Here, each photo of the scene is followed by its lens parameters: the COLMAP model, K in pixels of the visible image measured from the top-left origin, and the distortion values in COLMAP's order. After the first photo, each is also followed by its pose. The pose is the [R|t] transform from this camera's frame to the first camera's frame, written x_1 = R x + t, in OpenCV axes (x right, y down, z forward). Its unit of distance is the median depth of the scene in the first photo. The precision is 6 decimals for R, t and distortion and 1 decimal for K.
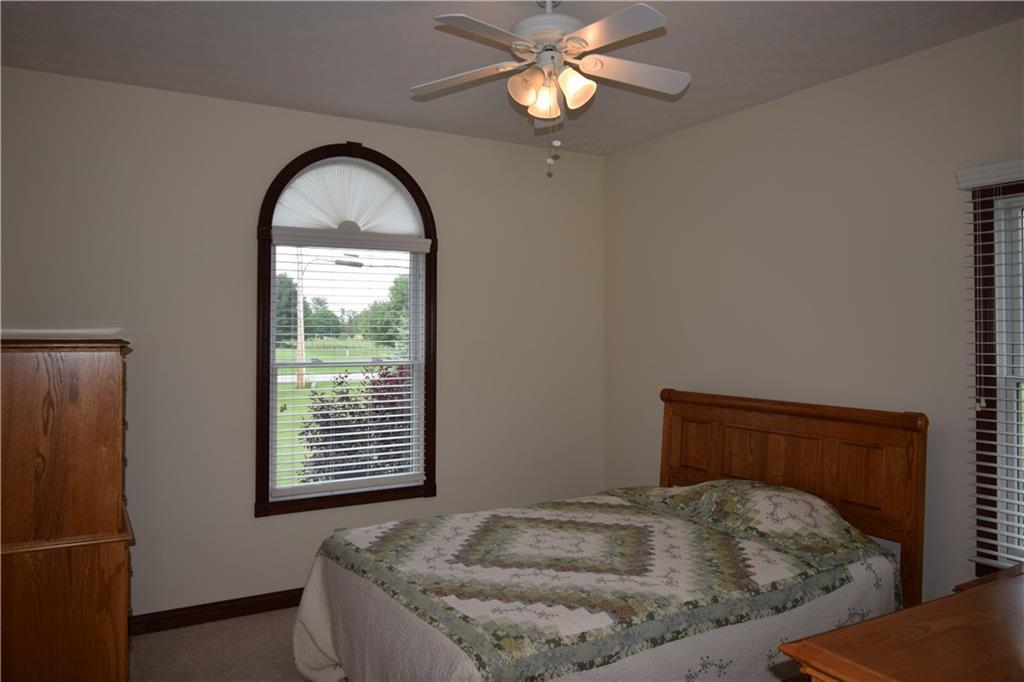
lens RADIAL K [[707.9, 0, 510.5], [0, 707.9, 336.8], [0, 0, 1]] dist [0.008578, 0.001262]
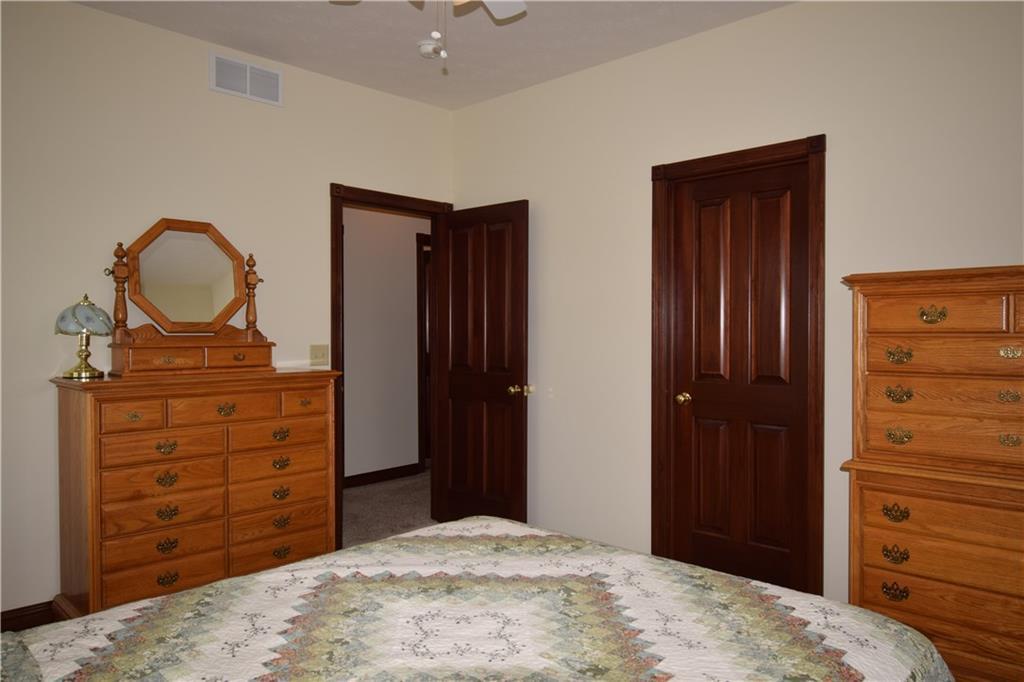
lens RADIAL K [[707.9, 0, 513.8], [0, 707.9, 340.9], [0, 0, 1]] dist [0.008578, 0.001262]
pose [[-0.959424, 0.003135, -0.281951, 0.193489], [-0.003336, 0.999742, 0.022466, 0.071145], [0.281949, 0.022495, -0.959166, 1.643370]]
